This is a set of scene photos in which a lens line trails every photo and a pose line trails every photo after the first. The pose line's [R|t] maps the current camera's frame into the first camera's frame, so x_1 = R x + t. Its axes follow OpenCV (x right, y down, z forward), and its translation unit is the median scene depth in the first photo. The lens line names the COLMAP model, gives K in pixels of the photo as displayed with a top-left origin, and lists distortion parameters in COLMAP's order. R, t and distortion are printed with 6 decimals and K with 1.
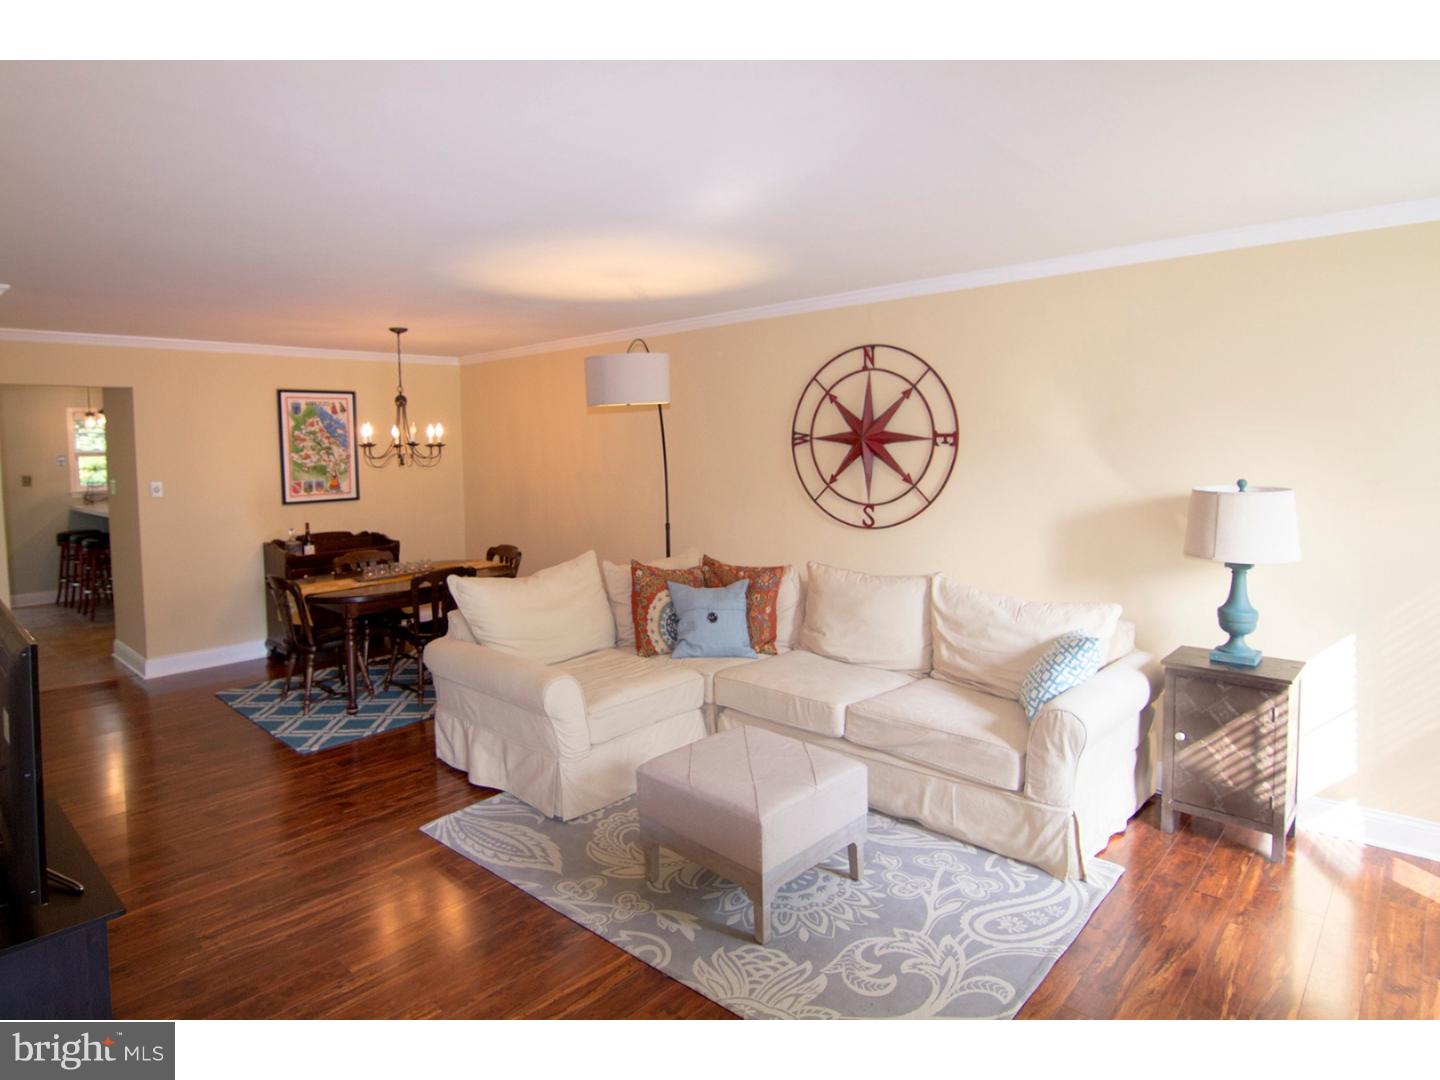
lens RADIAL K [[811.4, 0, 720.0], [0, 811.4, 540.0], [0, 0, 1]] dist [-0.001367, -0.000195]
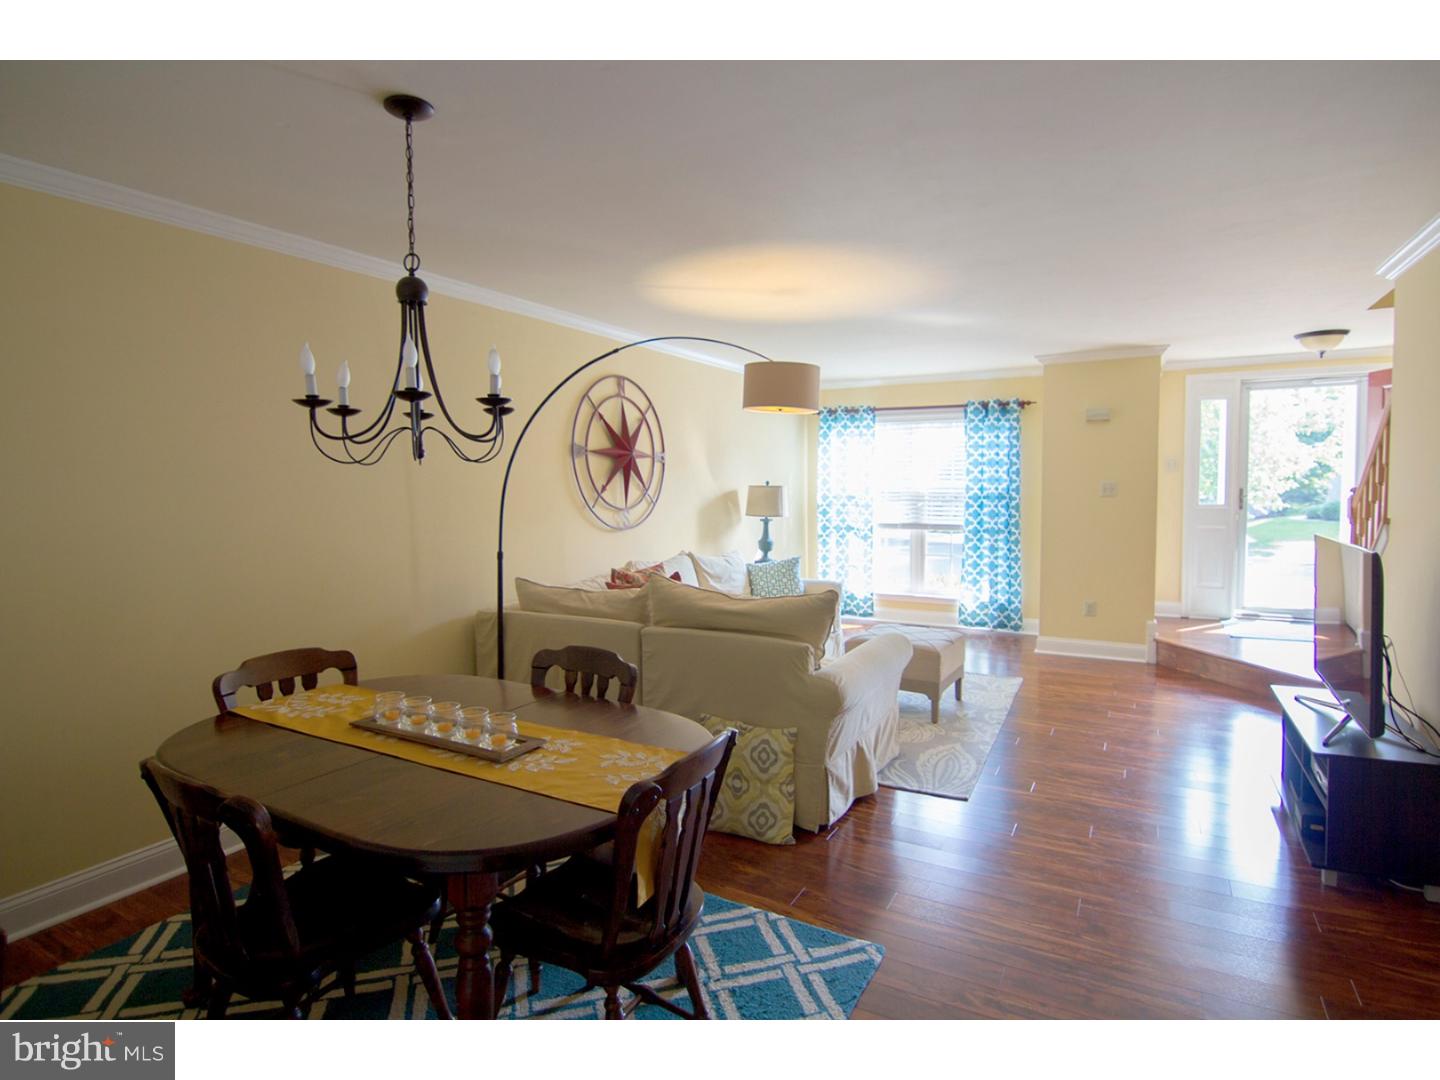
lens RADIAL K [[766.5, 0, 720.0], [0, 766.5, 540.0], [0, 0, 1]] dist [-0.003661, -0.001062]
pose [[-0.235999, -0.049240, 0.970505, -0.937151], [0.138284, 0.986850, 0.083697, -0.073775], [-0.961864, 0.153958, -0.226086, 1.122787]]
